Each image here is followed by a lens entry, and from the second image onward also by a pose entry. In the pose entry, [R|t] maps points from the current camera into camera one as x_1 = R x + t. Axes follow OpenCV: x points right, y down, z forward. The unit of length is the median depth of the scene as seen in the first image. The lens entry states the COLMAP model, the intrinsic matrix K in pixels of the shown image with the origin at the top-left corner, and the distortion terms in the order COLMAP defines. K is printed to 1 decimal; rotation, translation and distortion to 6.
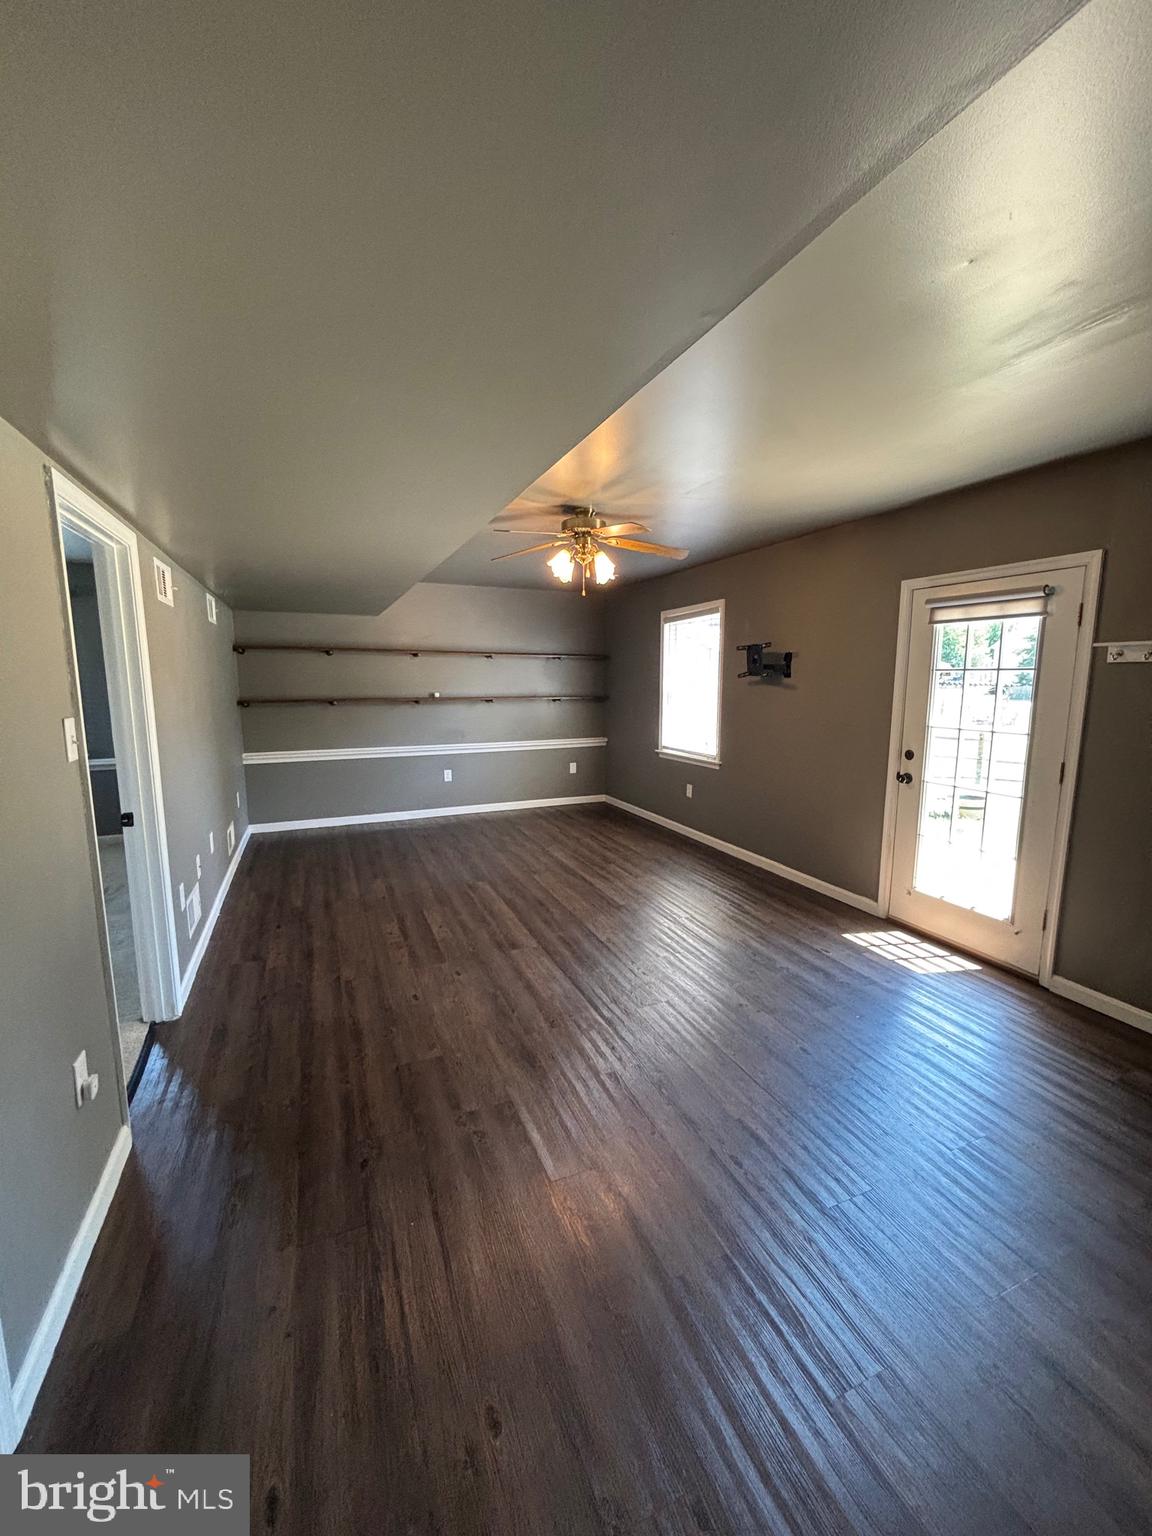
lens RADIAL K [[617.8, 0, 579.2], [0, 617.8, 761.3], [0, 0, 1]] dist [-0.000139, -0.000010]
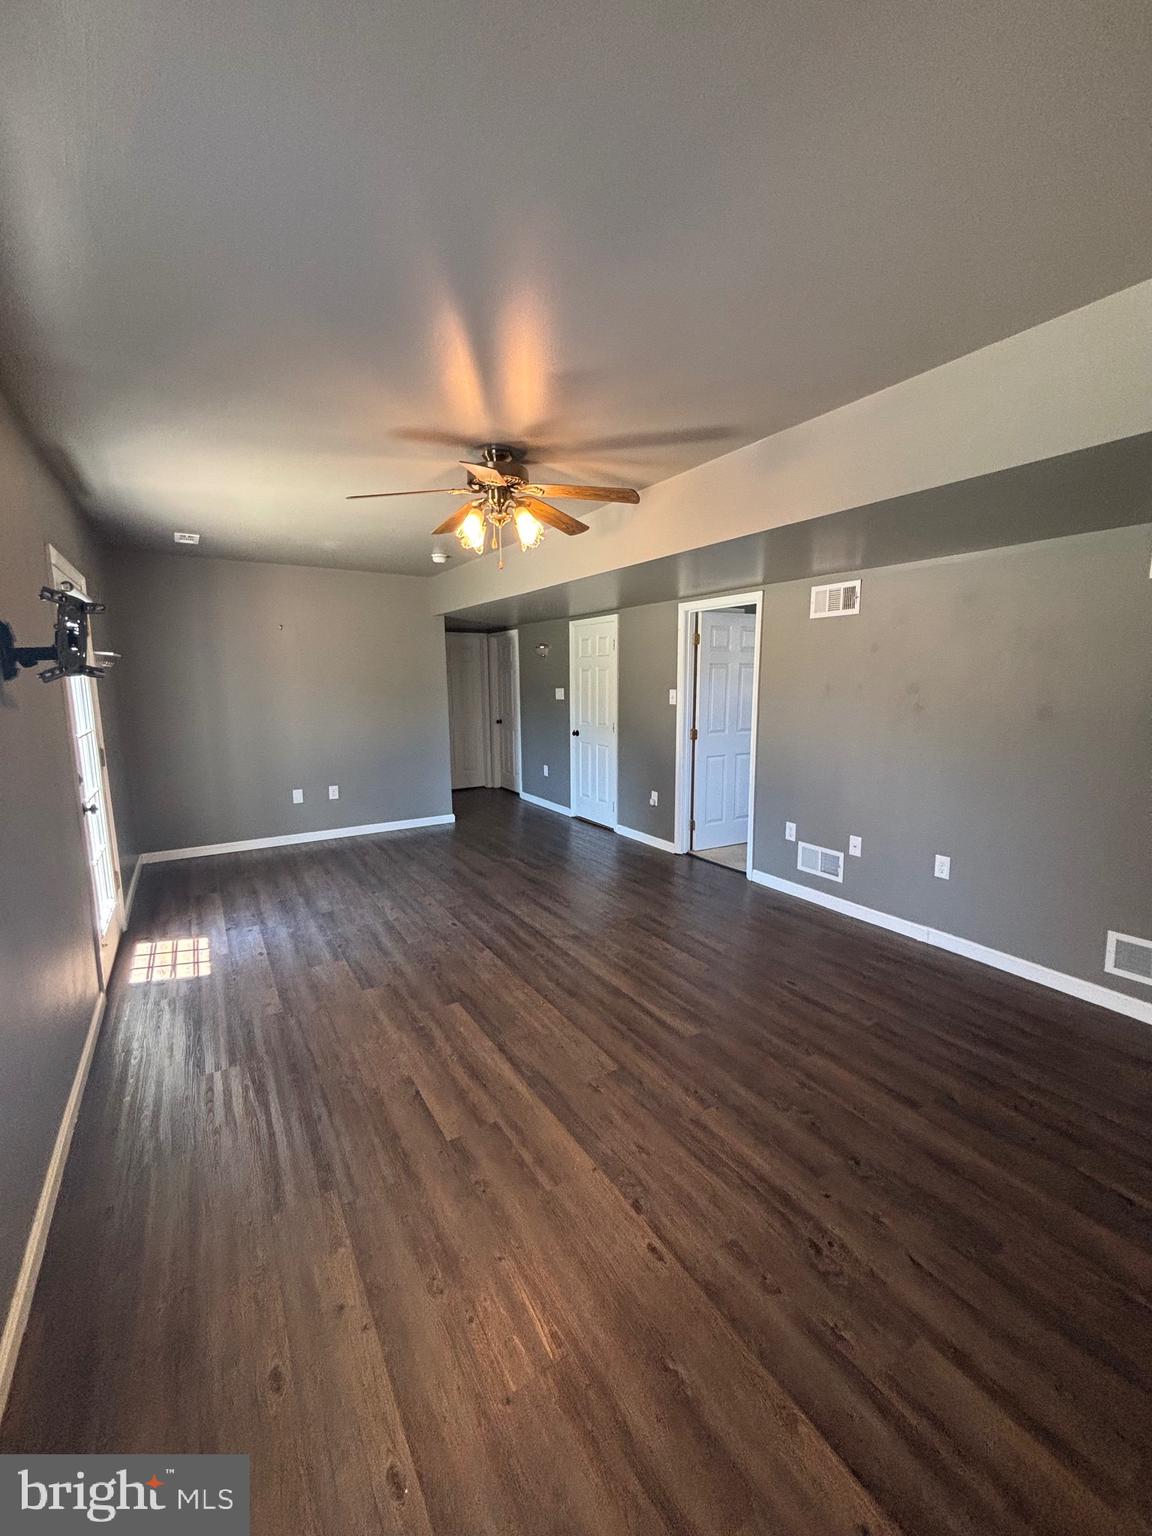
lens RADIAL K [[617.8, 0, 575.4], [0, 617.8, 776.4], [0, 0, 1]] dist [-0.000139, -0.000010]
pose [[-0.989445, 0.027939, -0.142188, 0.031764], [-0.015918, 0.954343, 0.298289, -0.255596], [0.144030, 0.297404, -0.943825, 1.837794]]
